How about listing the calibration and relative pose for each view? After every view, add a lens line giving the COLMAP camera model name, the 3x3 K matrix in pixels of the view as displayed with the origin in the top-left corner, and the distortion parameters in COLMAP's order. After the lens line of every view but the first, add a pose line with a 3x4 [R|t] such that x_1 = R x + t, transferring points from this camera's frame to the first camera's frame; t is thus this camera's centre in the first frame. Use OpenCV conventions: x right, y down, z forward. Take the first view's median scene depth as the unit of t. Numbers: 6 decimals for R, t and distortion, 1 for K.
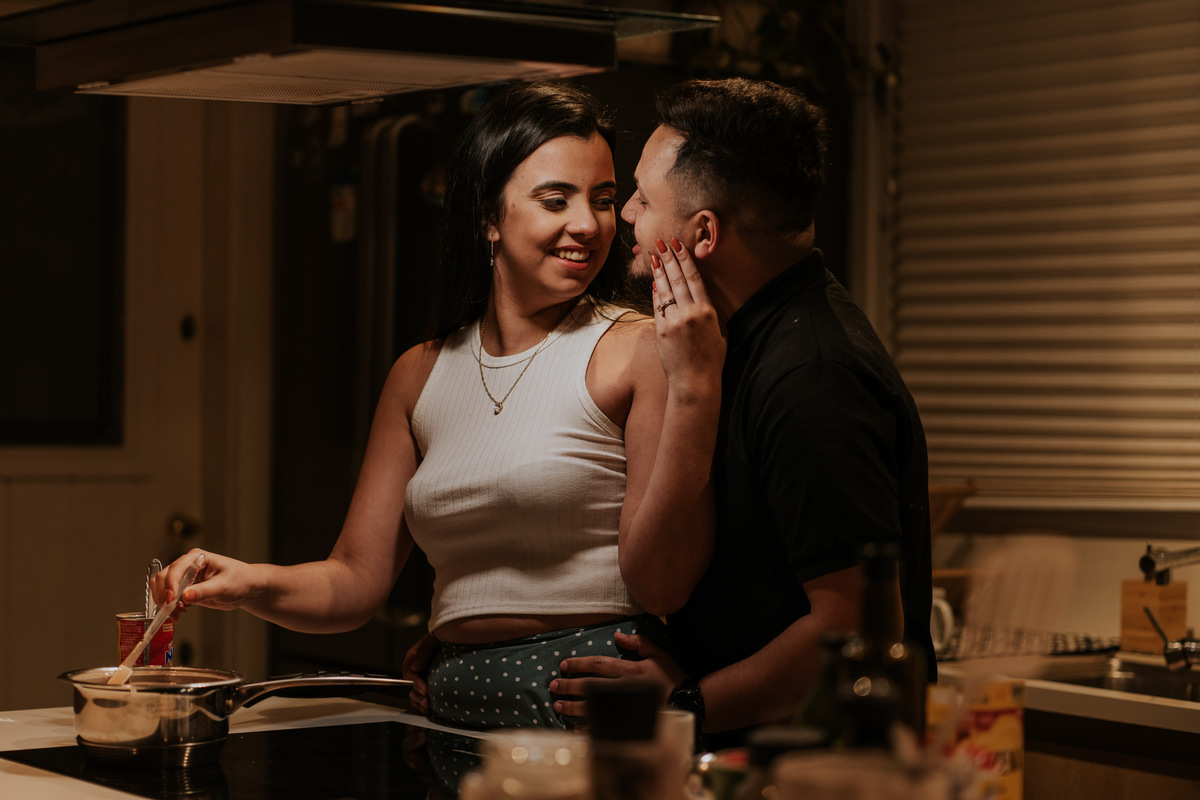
lens RADIAL K [[2912.1, 0, 600.0], [0, 2912.1, 400.0], [0, 0, 1]] dist [-0.035721, 0.287817]
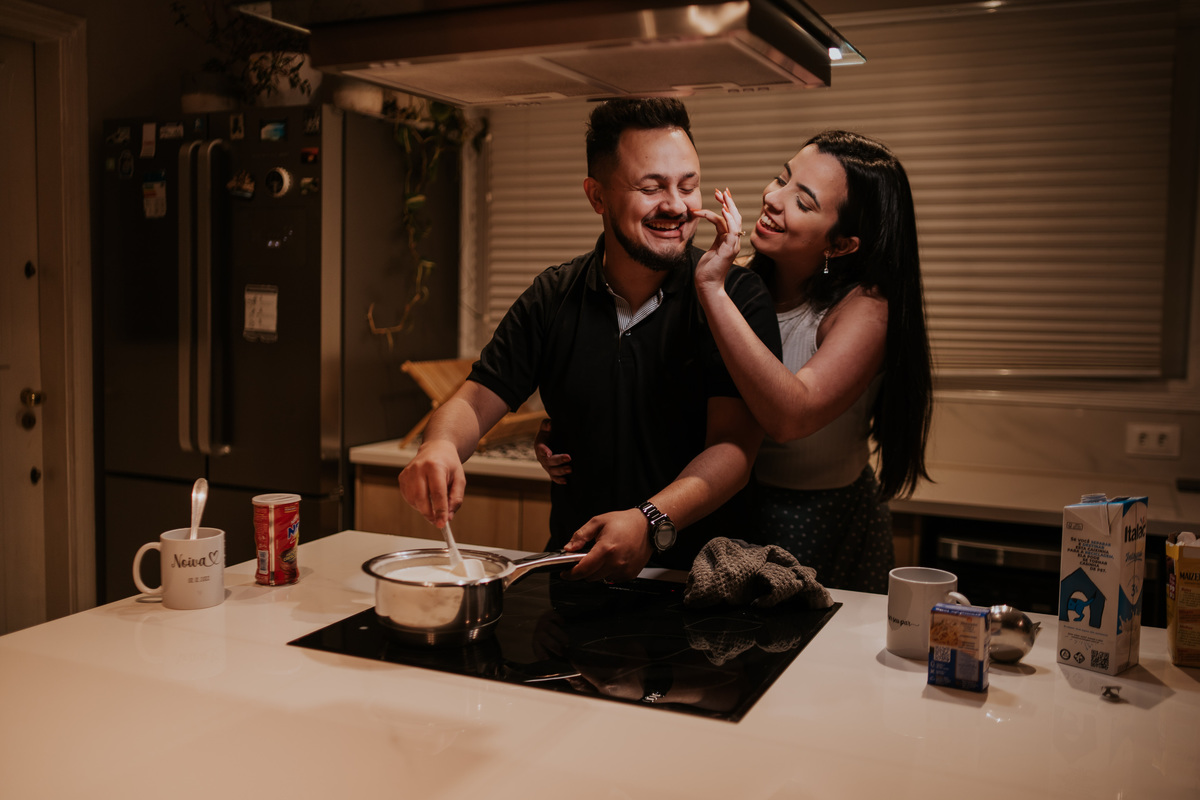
lens RADIAL K [[1155.5, 0, 600.0], [0, 1155.5, 400.0], [0, 0, 1]] dist [-0.002165, -0.009525]
pose [[0.871708, -0.042582, 0.488172, -0.197395], [-0.000837, 0.996086, 0.088380, -0.011035], [-0.490025, -0.077450, 0.868261, 0.329795]]
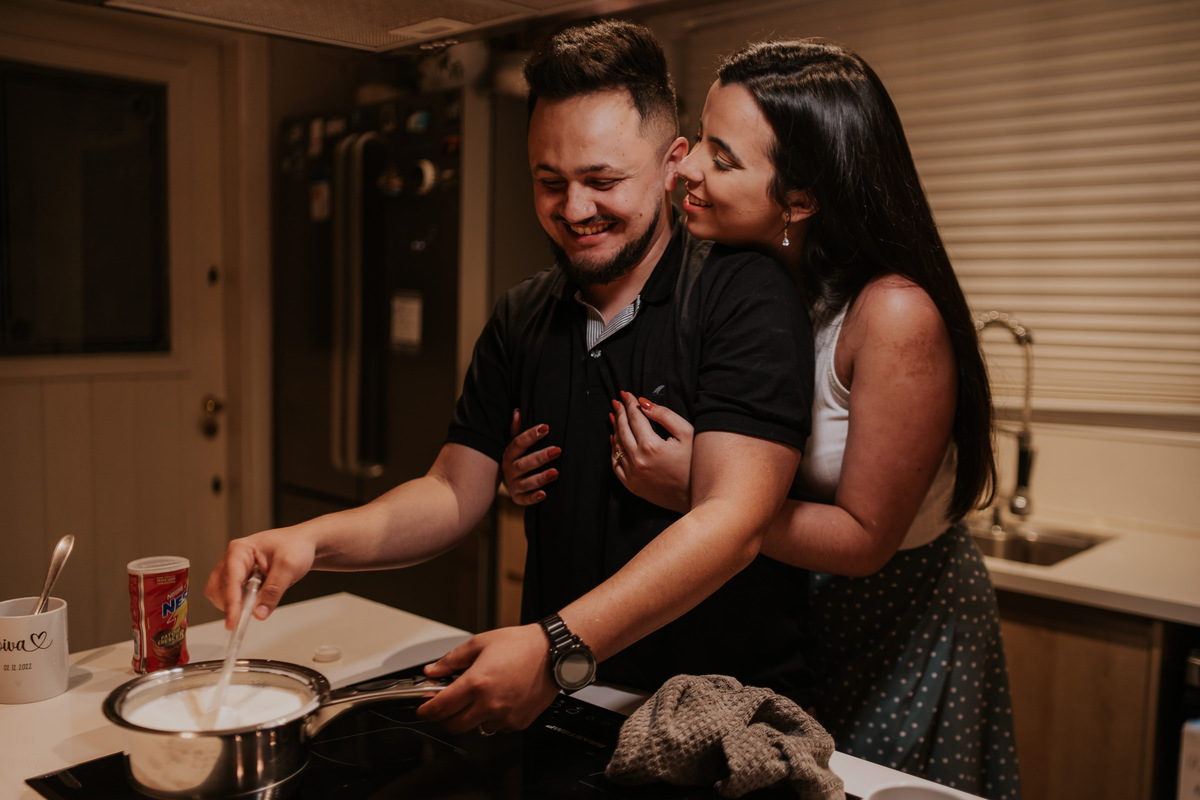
lens RADIAL K [[1155.5, 0, 600.0], [0, 1155.5, 400.0], [0, 0, 1]] dist [-0.002165, -0.009525]
pose [[0.981278, -0.014444, 0.192057, -0.064675], [-0.002178, 0.996288, 0.086052, -0.013427], [-0.192587, -0.084859, 0.977604, 0.390694]]
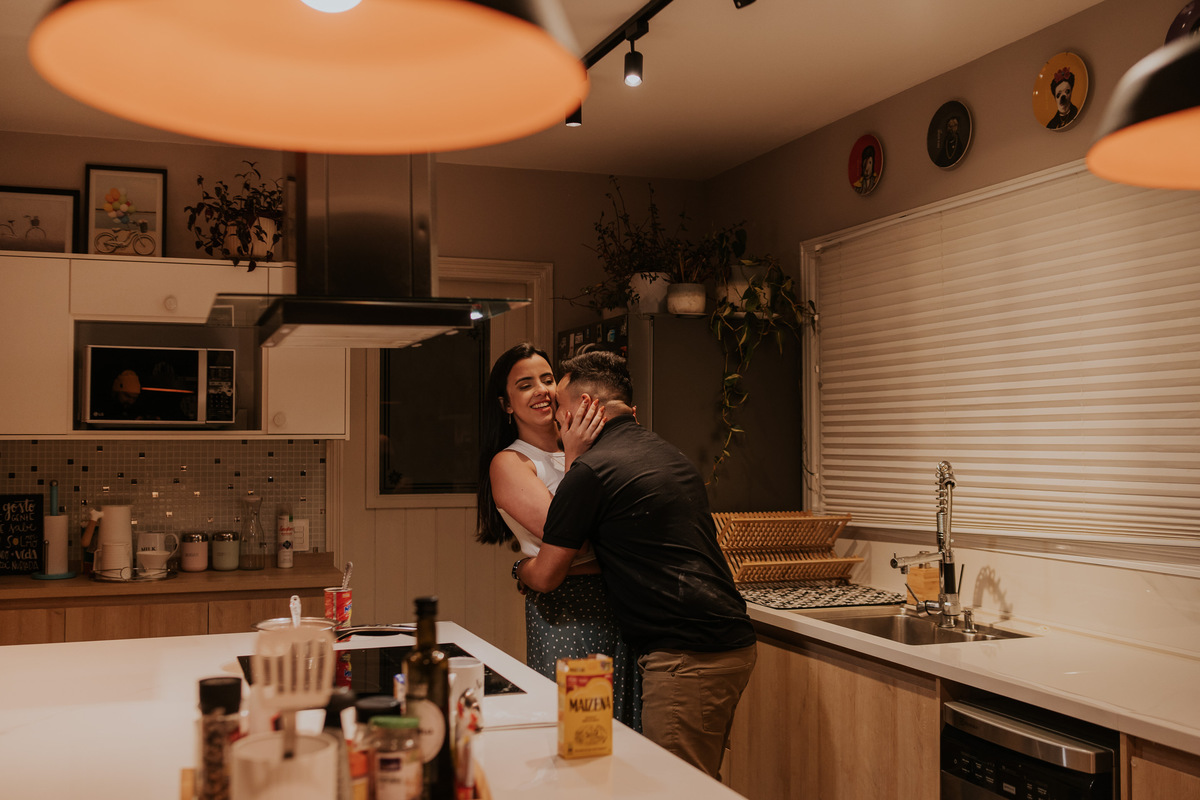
lens RADIAL K [[1189.9, 0, 563.5], [0, 1189.9, 403.7], [0, 0, 1]] dist [-0.009872, -0.006827]
pose [[0.958128, -0.021668, -0.285518, 0.168139], [0.010218, 0.999085, -0.041532, -0.015583], [0.286156, 0.036875, 0.957473, 0.143157]]
